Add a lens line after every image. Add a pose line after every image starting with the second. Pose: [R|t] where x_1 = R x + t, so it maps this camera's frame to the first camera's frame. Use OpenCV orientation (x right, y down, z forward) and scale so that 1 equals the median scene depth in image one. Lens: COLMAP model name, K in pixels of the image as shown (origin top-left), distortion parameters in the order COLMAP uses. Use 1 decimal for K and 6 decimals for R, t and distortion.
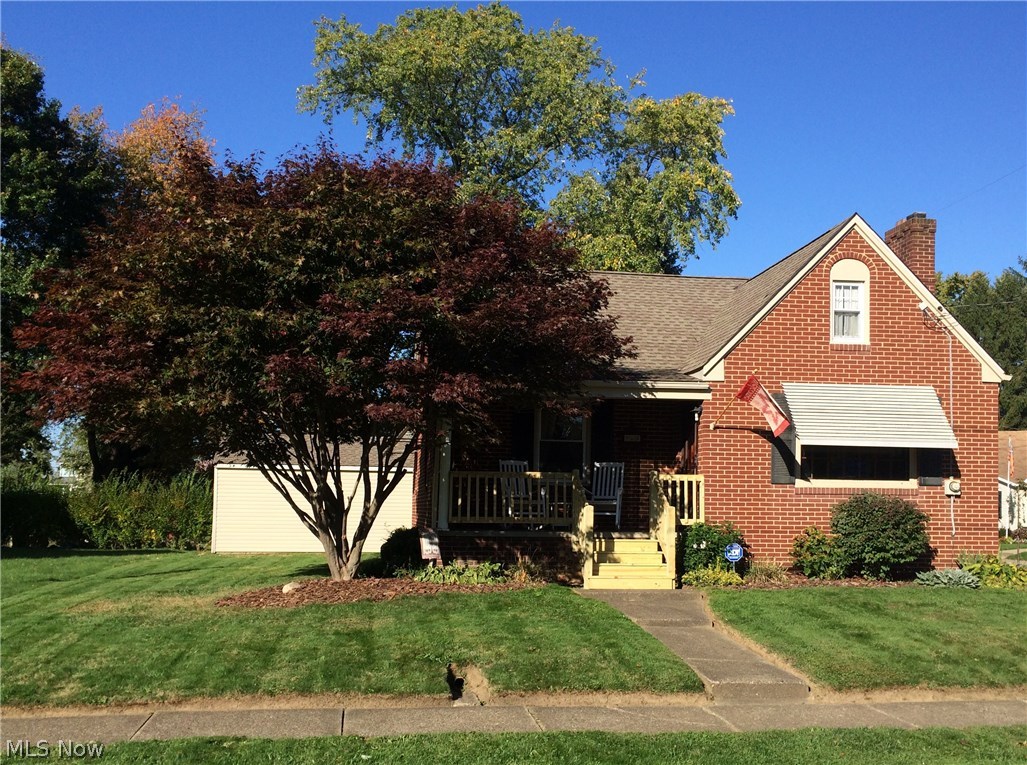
lens RADIAL K [[876.6, 0, 516.0], [0, 876.6, 389.1], [0, 0, 1]] dist [0.082915, -0.100947]
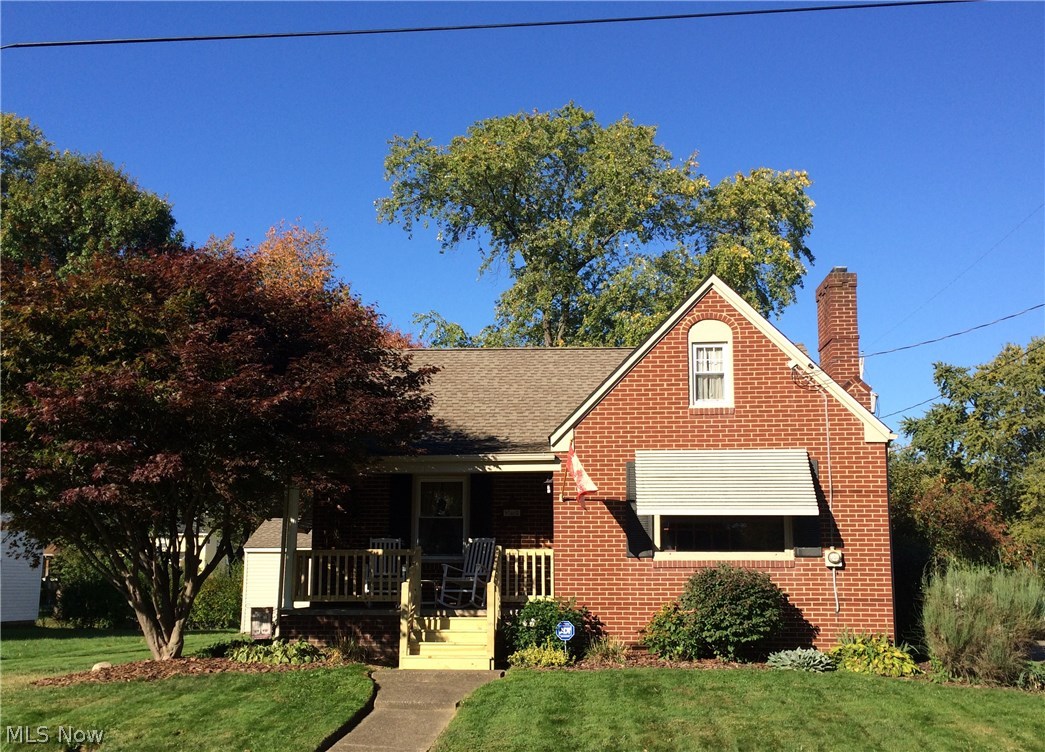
lens RADIAL K [[847.8, 0, 526.8], [0, 847.8, 401.1], [0, 0, 1]] dist [0.047424, 0.000657]
pose [[0.981470, -0.048610, -0.185345, 0.354061], [0.032975, 0.995704, -0.086526, 0.014833], [0.188755, 0.078811, 0.978857, 0.065825]]
